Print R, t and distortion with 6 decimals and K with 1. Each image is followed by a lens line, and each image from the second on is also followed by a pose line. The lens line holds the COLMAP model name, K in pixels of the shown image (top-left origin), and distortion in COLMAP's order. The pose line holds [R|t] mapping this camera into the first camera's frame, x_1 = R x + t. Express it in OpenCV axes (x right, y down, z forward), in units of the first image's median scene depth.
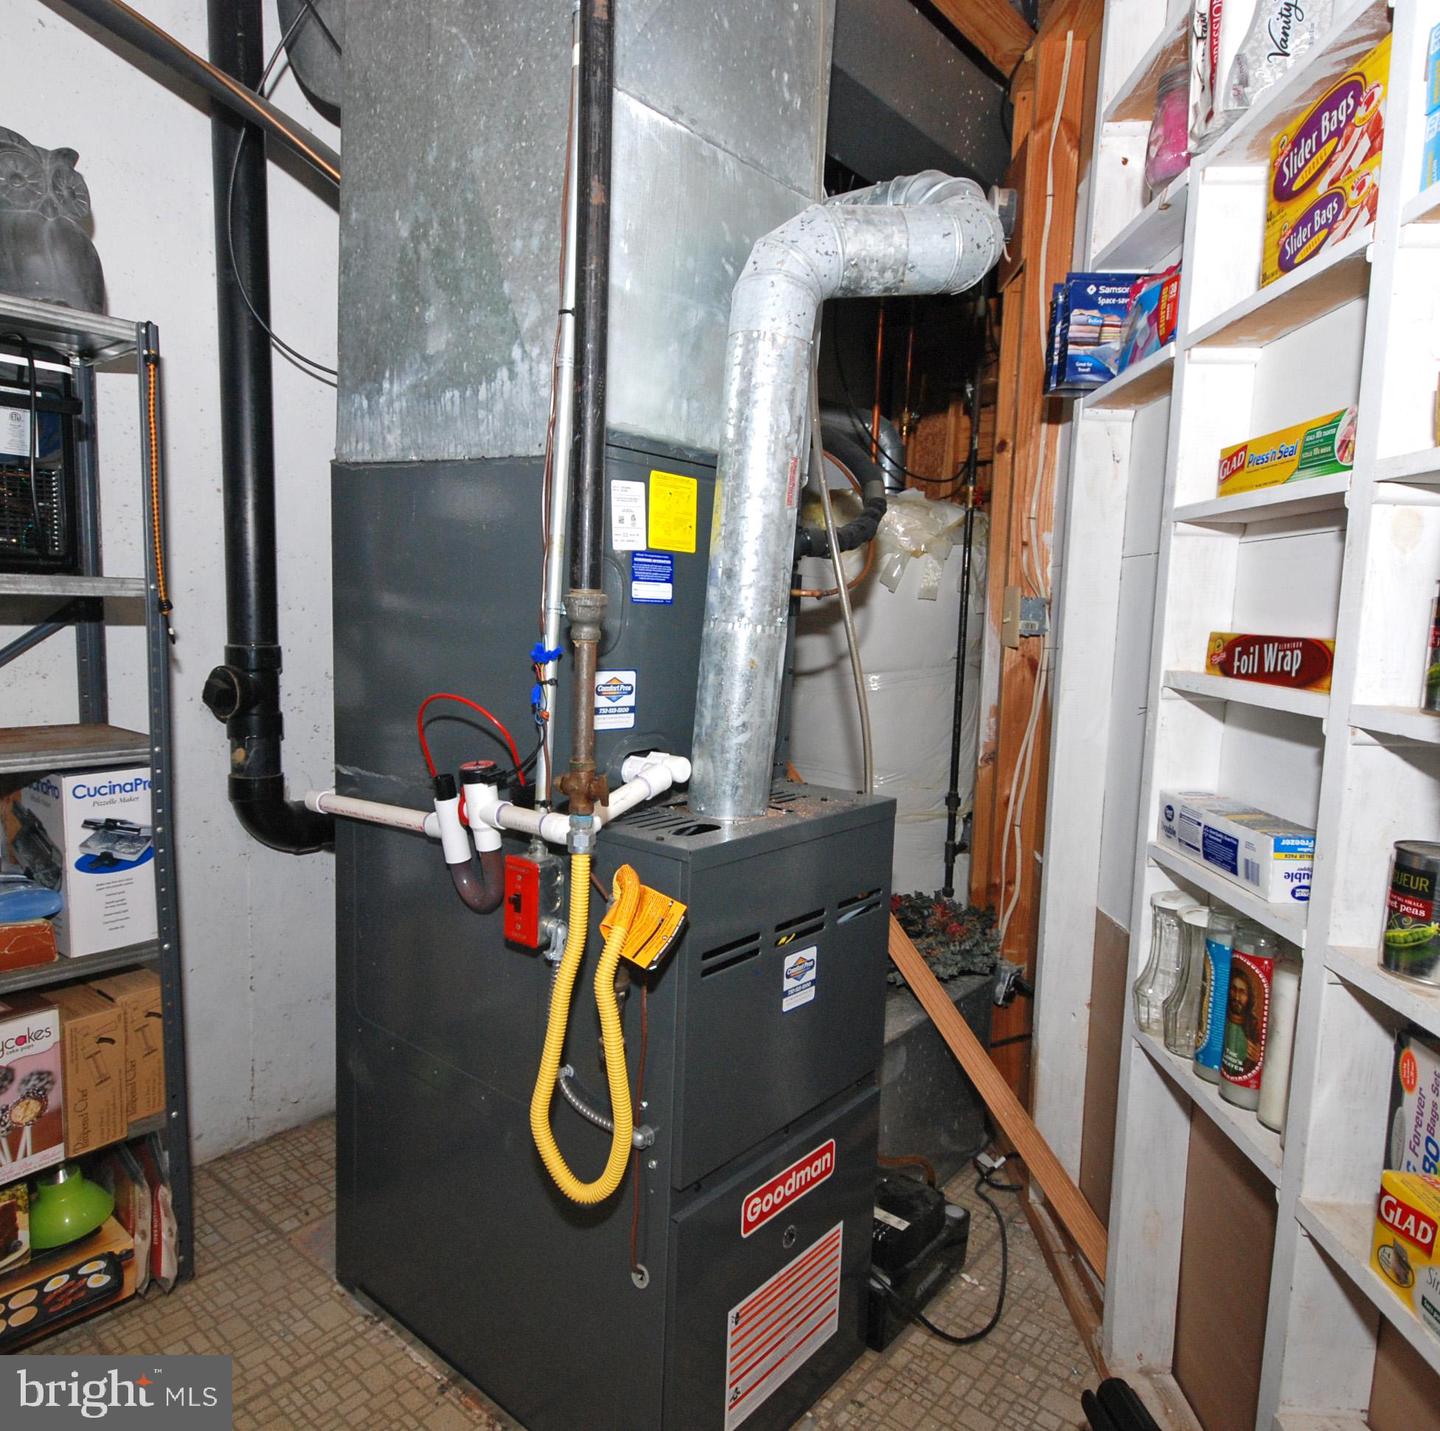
lens RADIAL K [[1031.3, 0, 714.7], [0, 1031.3, 722.3], [0, 0, 1]] dist [0.005450, 0.000749]
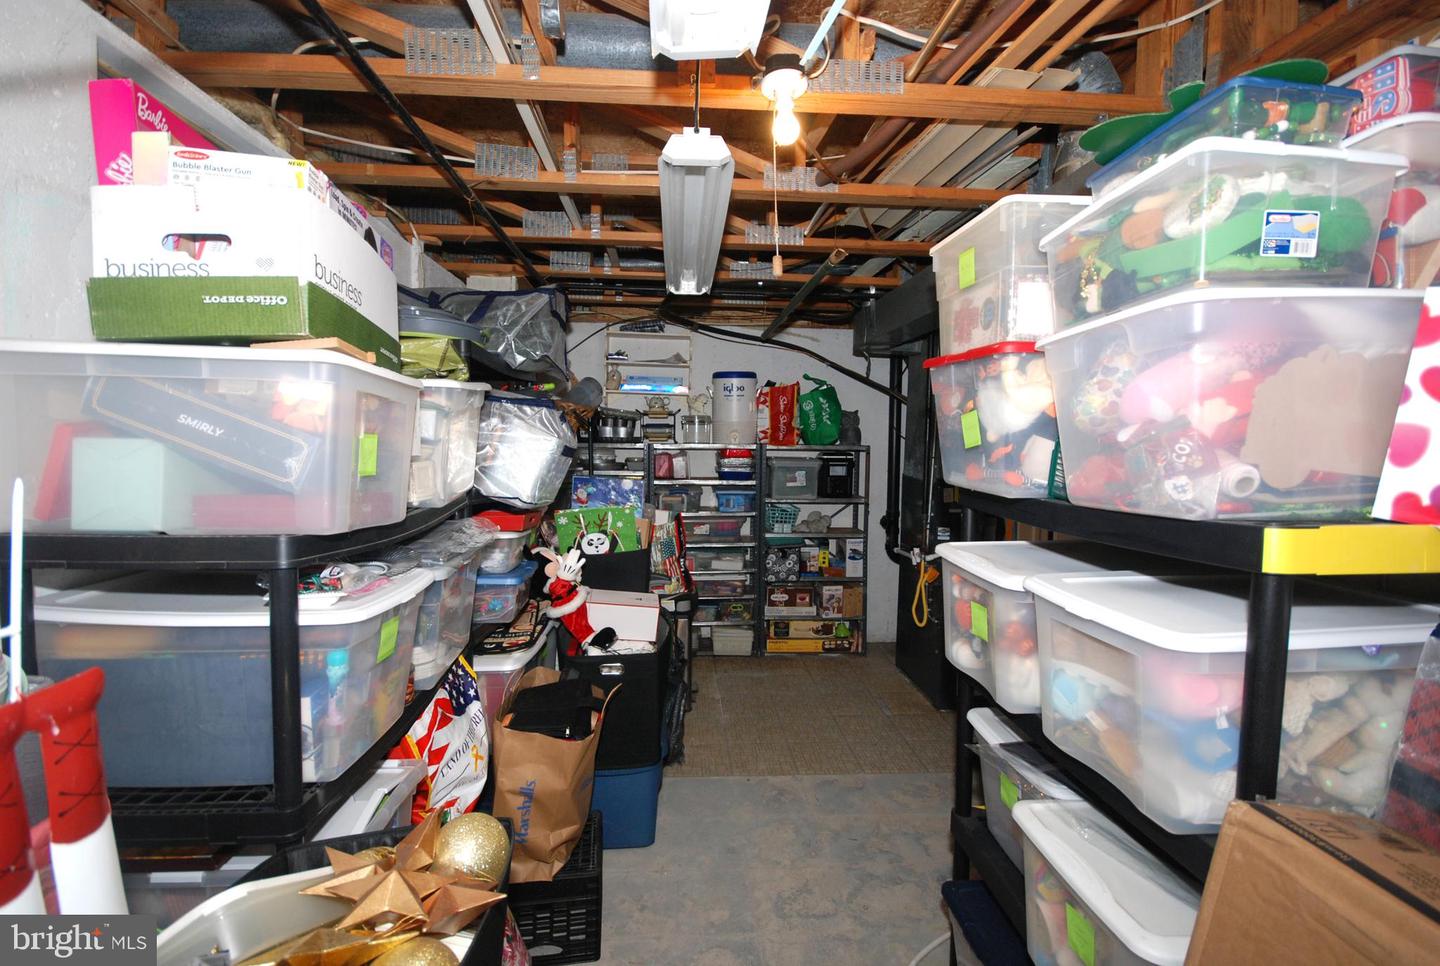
lens RADIAL K [[627.3, 0, 716.1], [0, 627.3, 481.3], [0, 0, 1]] dist [0.000506, 0.000097]
pose [[0.690769, 0.026998, -0.722571, 1.026598], [-0.071392, 0.996966, -0.031000, -0.079324], [0.719543, 0.073000, 0.690601, -1.441124]]
